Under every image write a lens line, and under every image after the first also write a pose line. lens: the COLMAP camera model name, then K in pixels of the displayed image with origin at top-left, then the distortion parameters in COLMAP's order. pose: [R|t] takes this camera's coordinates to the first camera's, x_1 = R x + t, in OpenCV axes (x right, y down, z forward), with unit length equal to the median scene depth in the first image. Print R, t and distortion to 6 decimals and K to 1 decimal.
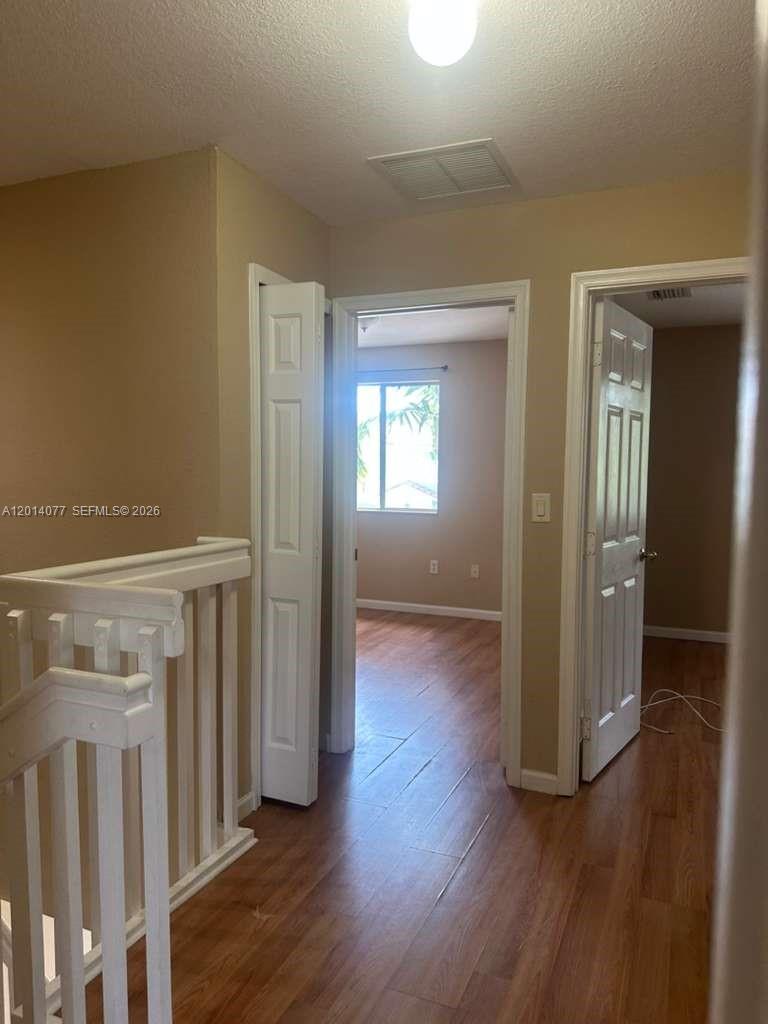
lens RADIAL K [[720.7, 0, 386.0], [0, 720.7, 512.9], [0, 0, 1]] dist [0.009152, -0.014071]
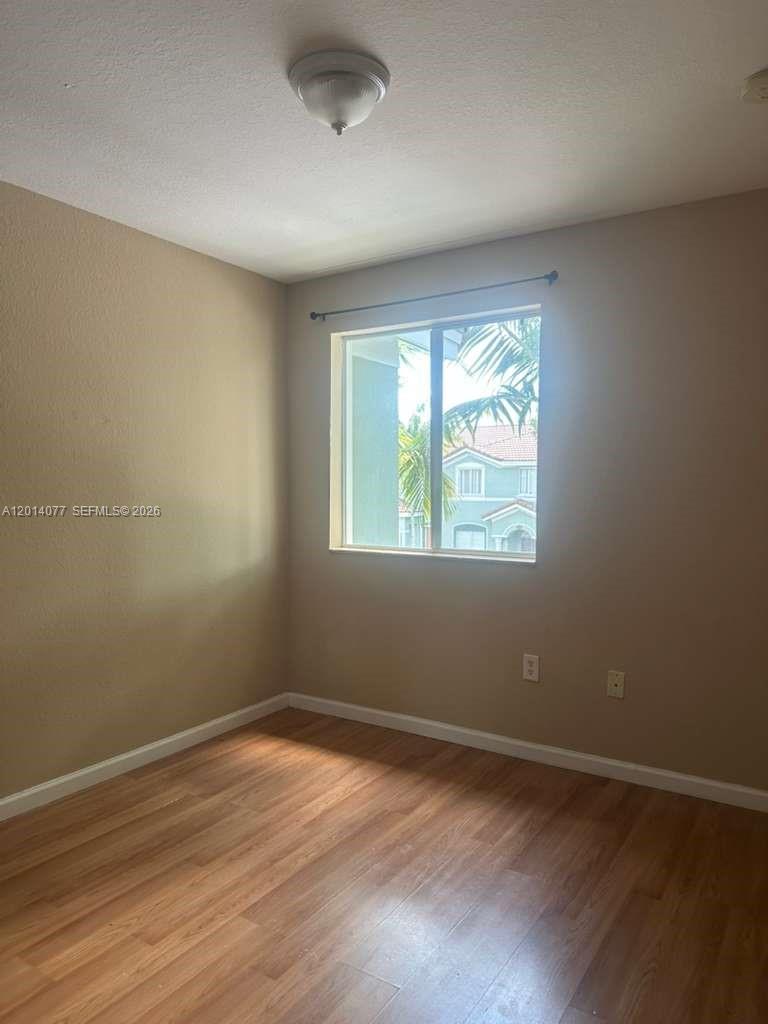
lens RADIAL K [[720.7, 0, 381.6], [0, 720.7, 516.7], [0, 0, 1]] dist [0.009152, -0.014071]
pose [[0.986660, -0.000081, -0.162792, 0.029779], [-0.002873, 0.999835, -0.017911, -0.014795], [0.162767, 0.018140, 0.986498, 0.311810]]
